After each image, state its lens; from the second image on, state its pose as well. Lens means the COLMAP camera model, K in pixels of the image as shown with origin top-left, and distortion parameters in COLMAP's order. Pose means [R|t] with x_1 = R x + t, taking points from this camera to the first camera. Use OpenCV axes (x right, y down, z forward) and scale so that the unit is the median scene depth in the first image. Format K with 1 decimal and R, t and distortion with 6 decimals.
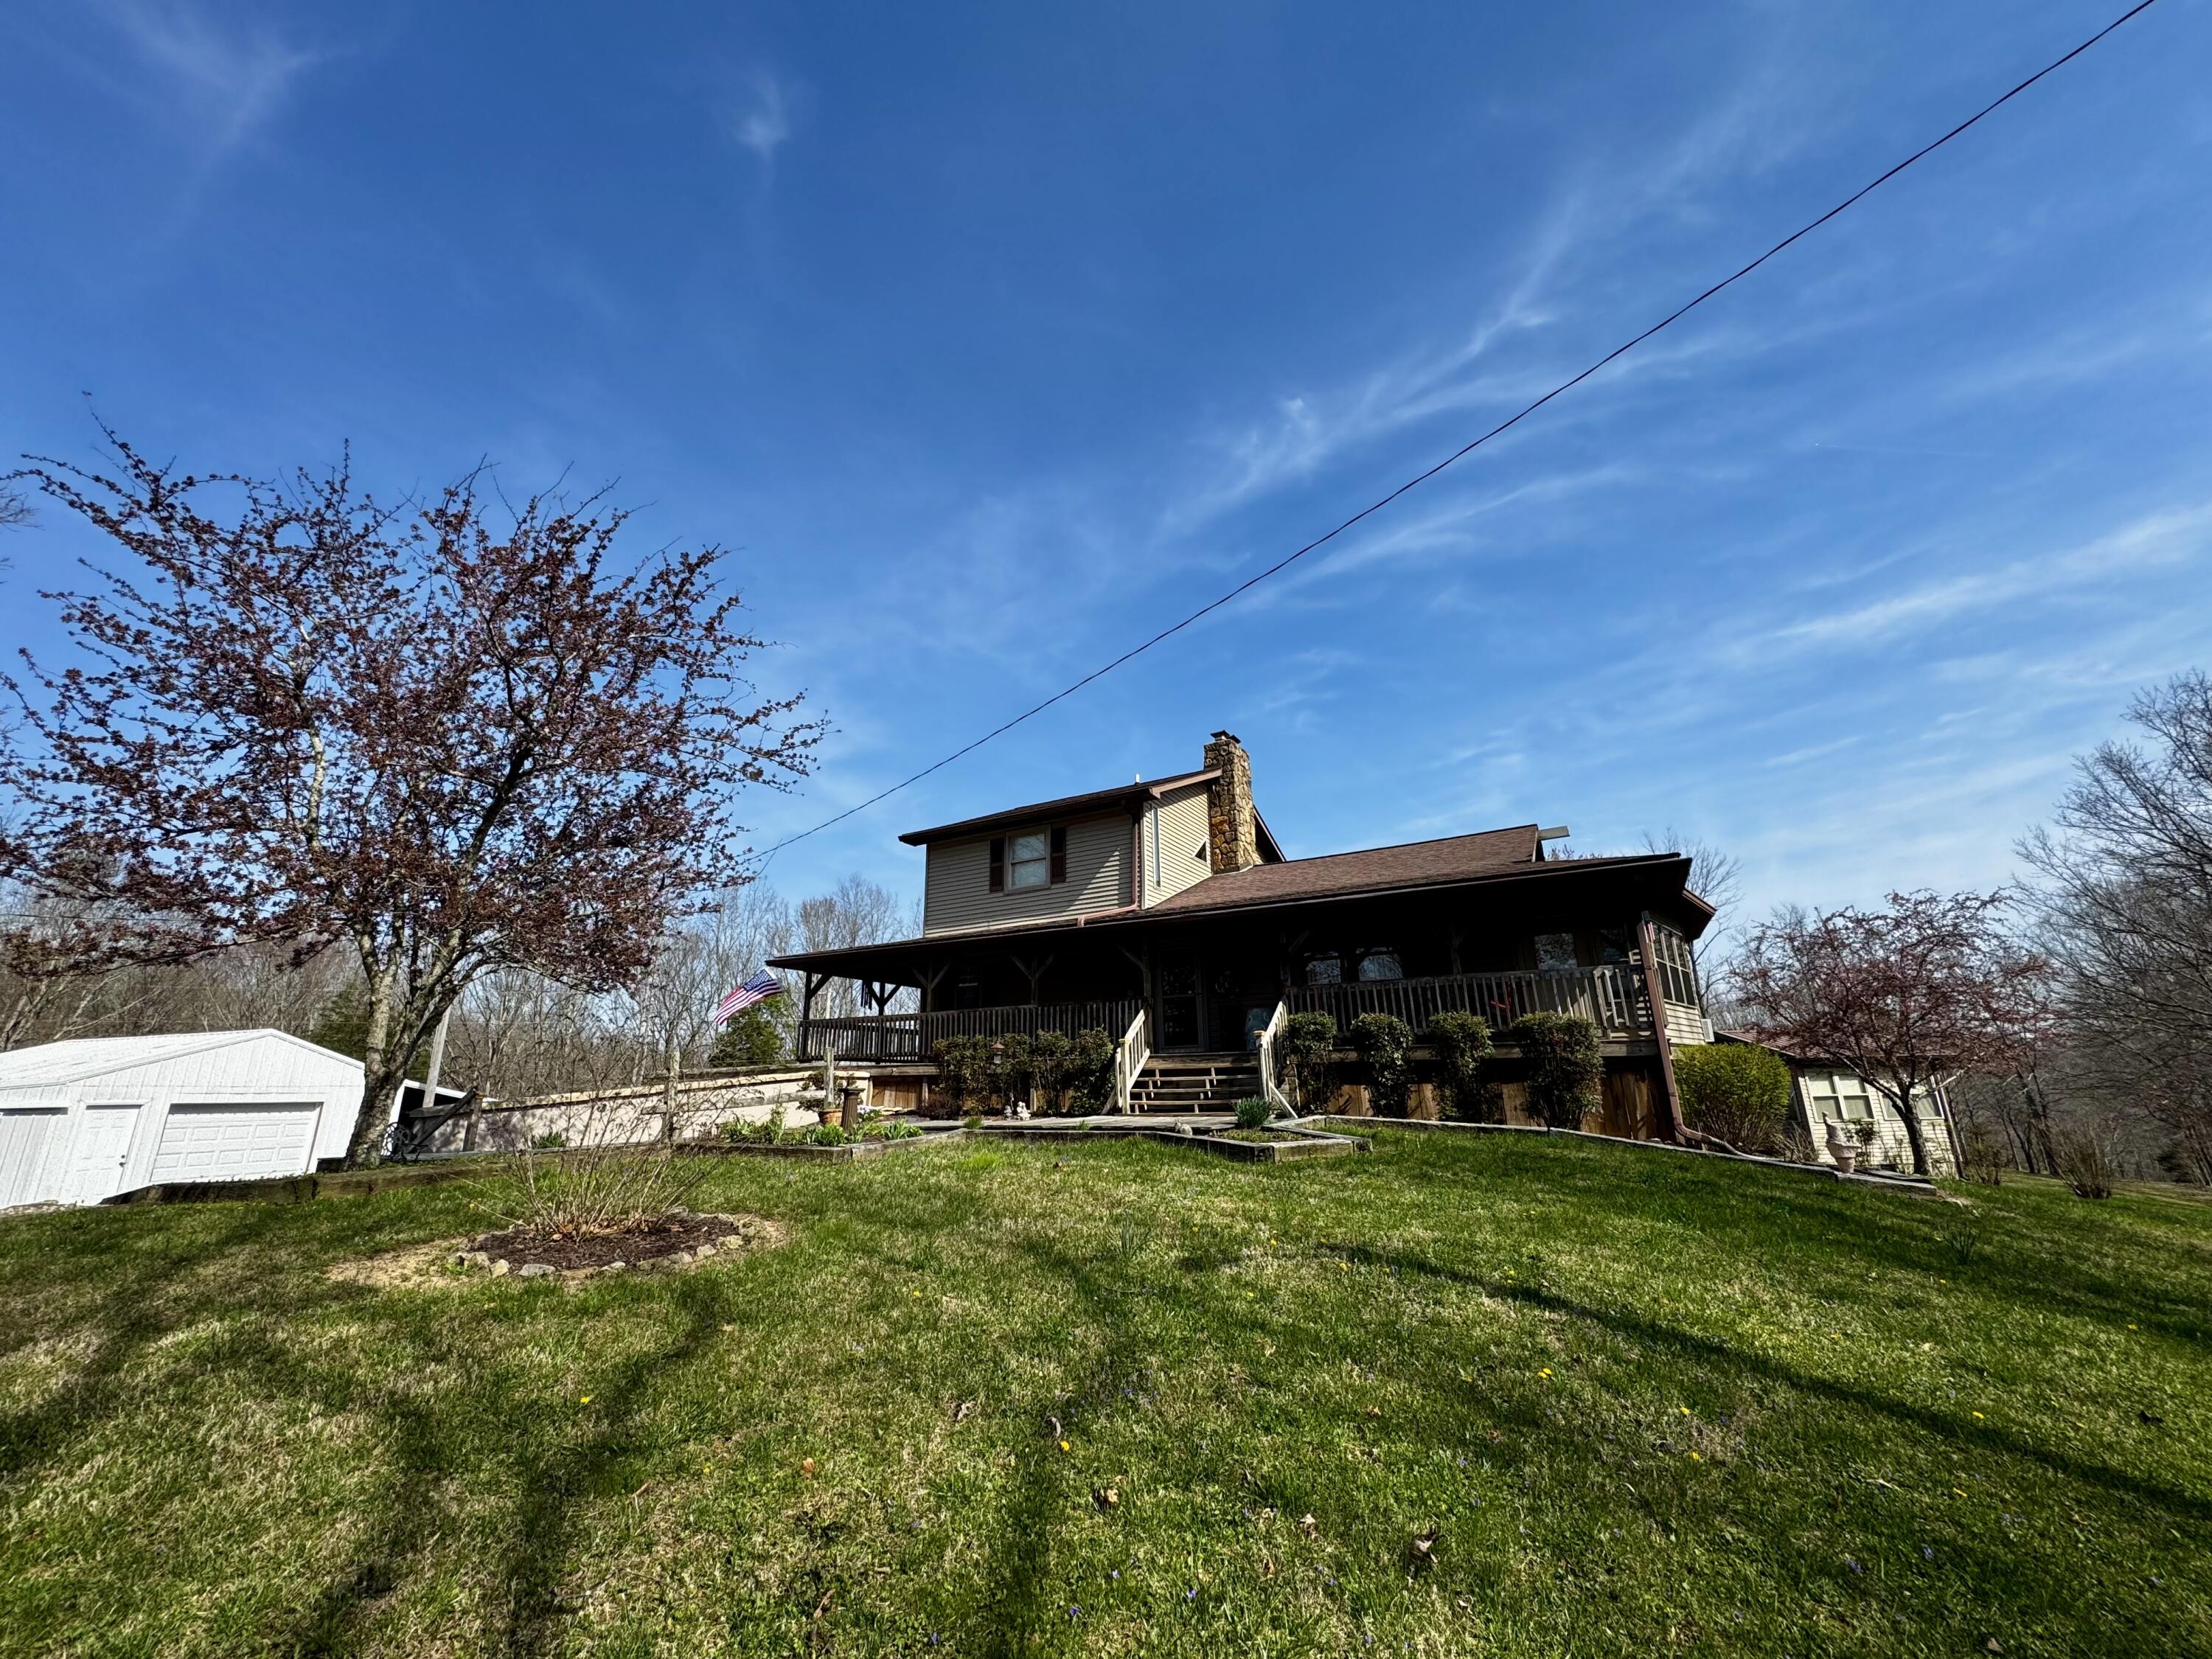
lens RADIAL K [[887.2, 0, 1112.7], [0, 887.2, 823.6], [0, 0, 1]] dist [-0.000225, 0.000075]
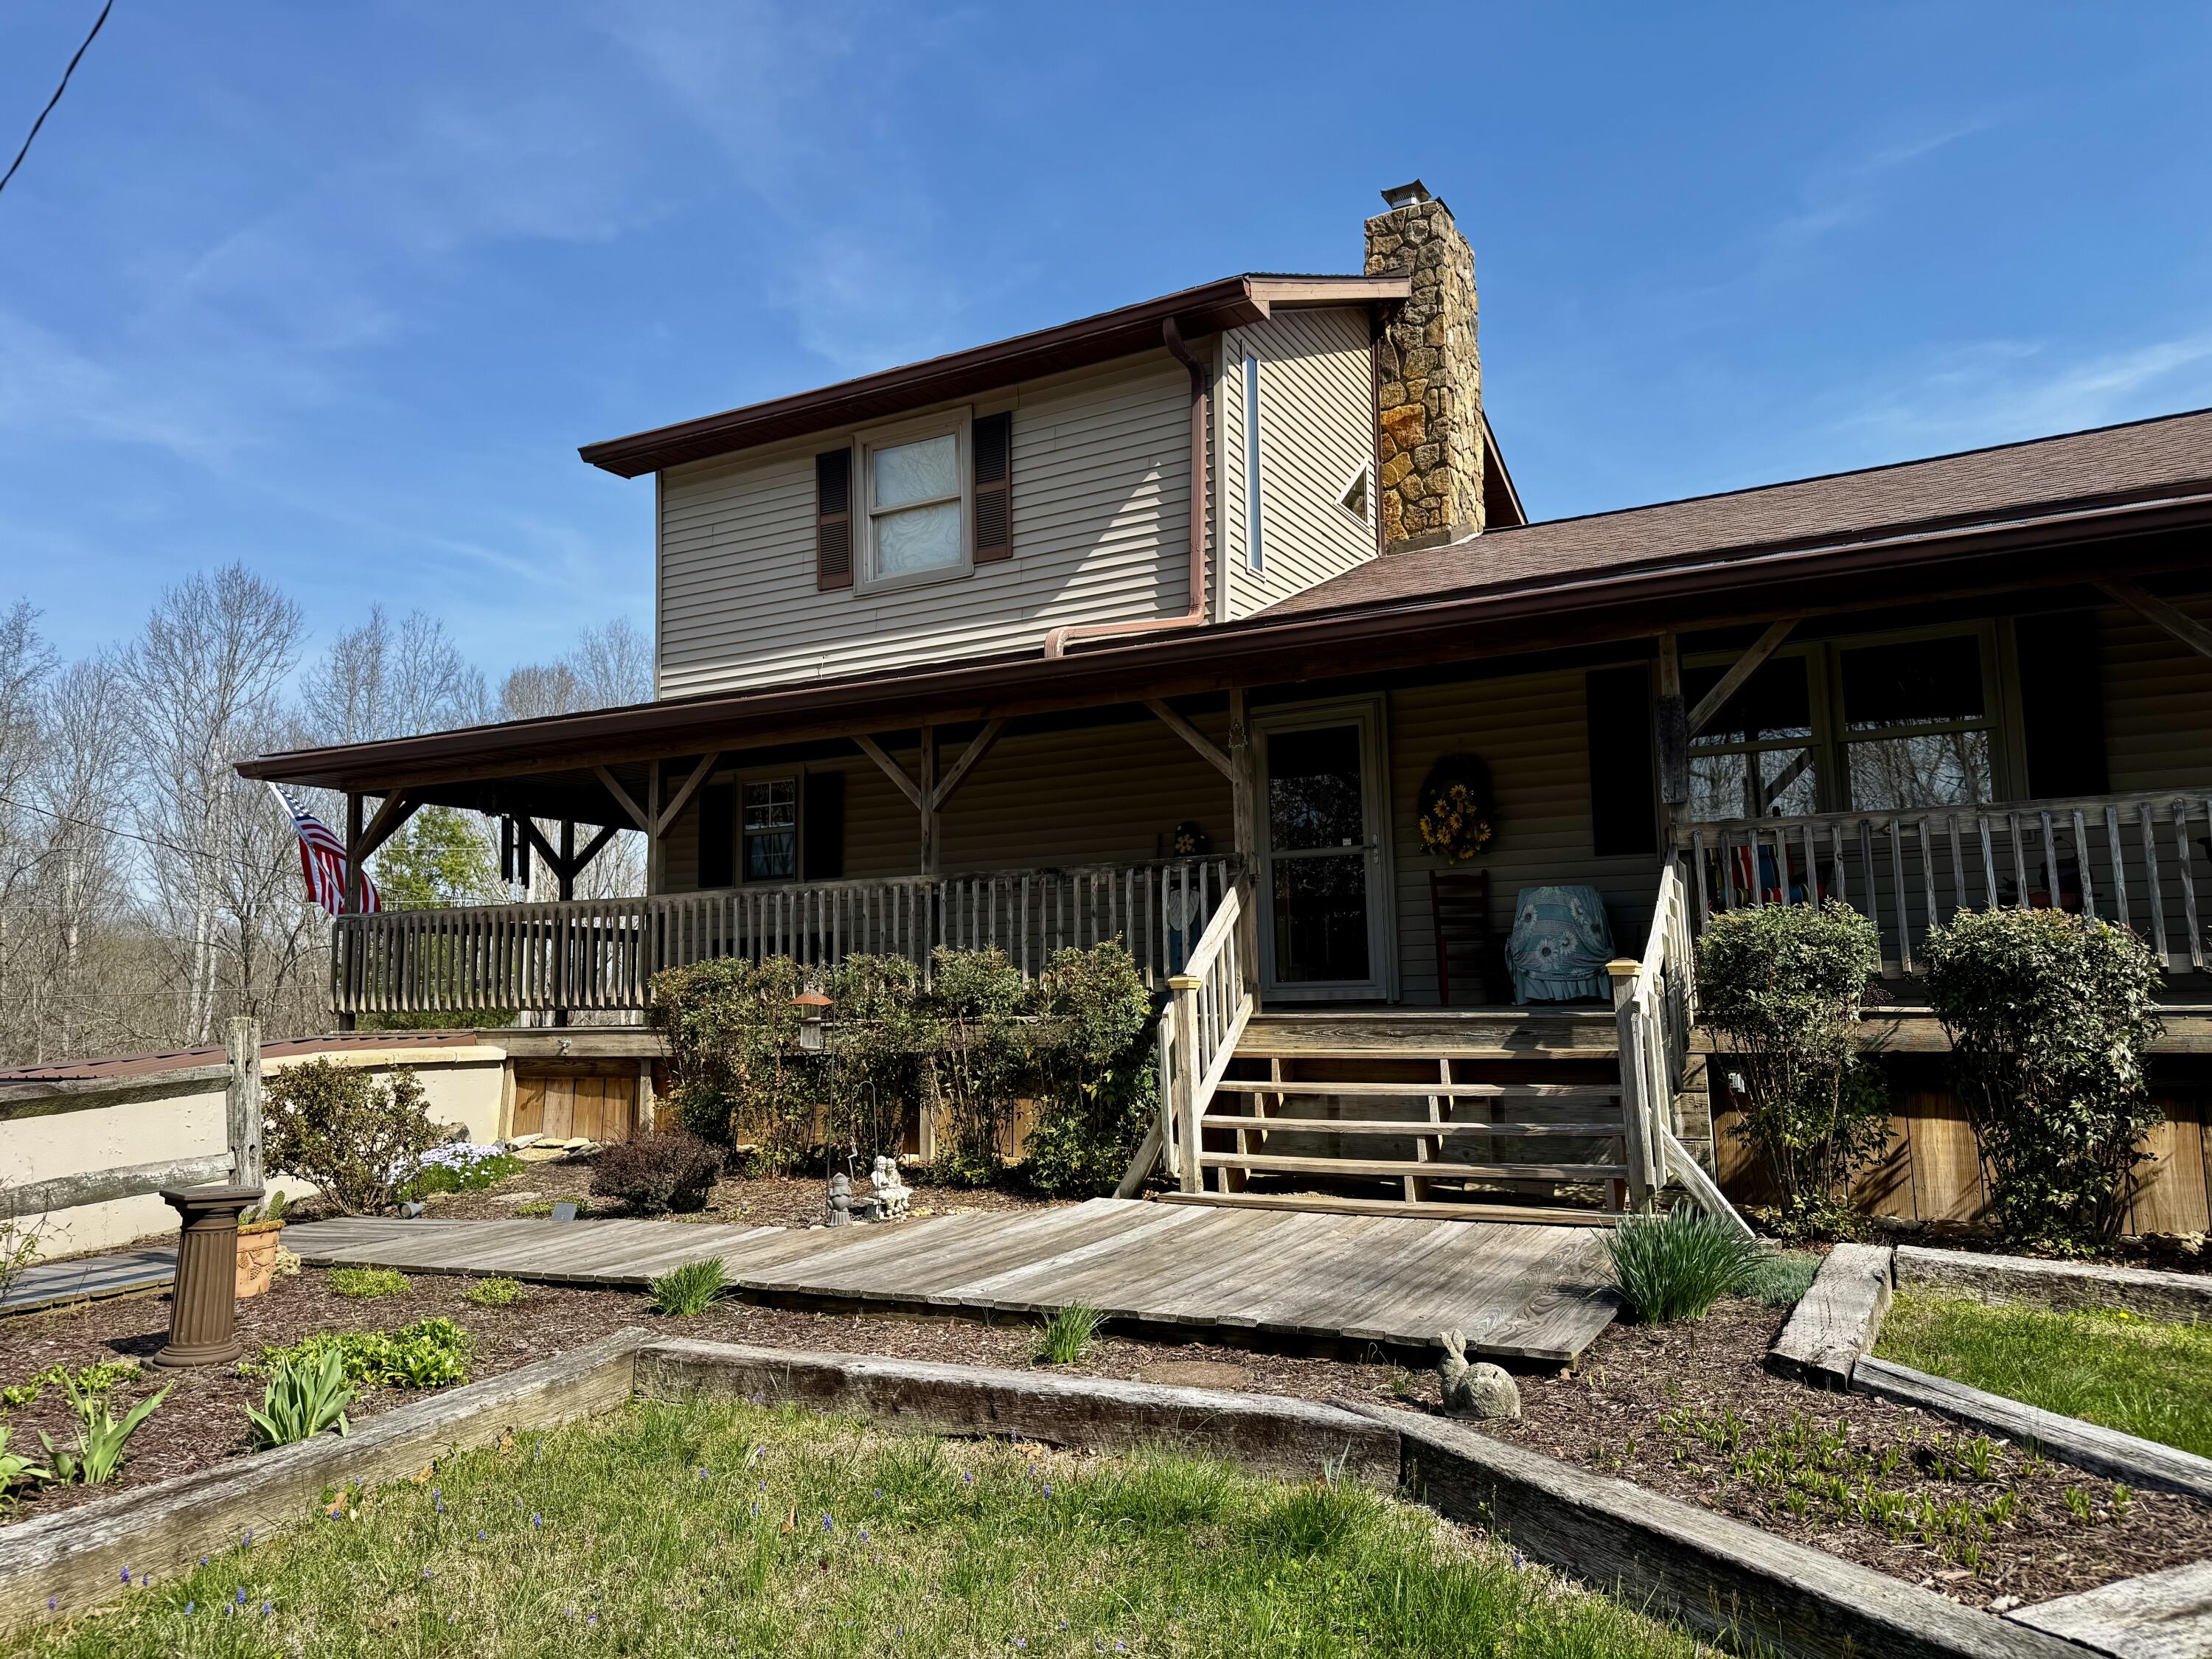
lens RADIAL K [[1533.1, 0, 1106.4], [0, 1533.1, 822.2], [0, 0, 1]] dist [0.008856, 0.000899]
pose [[0.999998, -0.001153, 0.001370, -0.015036], [0.000900, 0.985072, 0.172139, 0.070463], [-0.001548, -0.172138, 0.985072, 0.365232]]
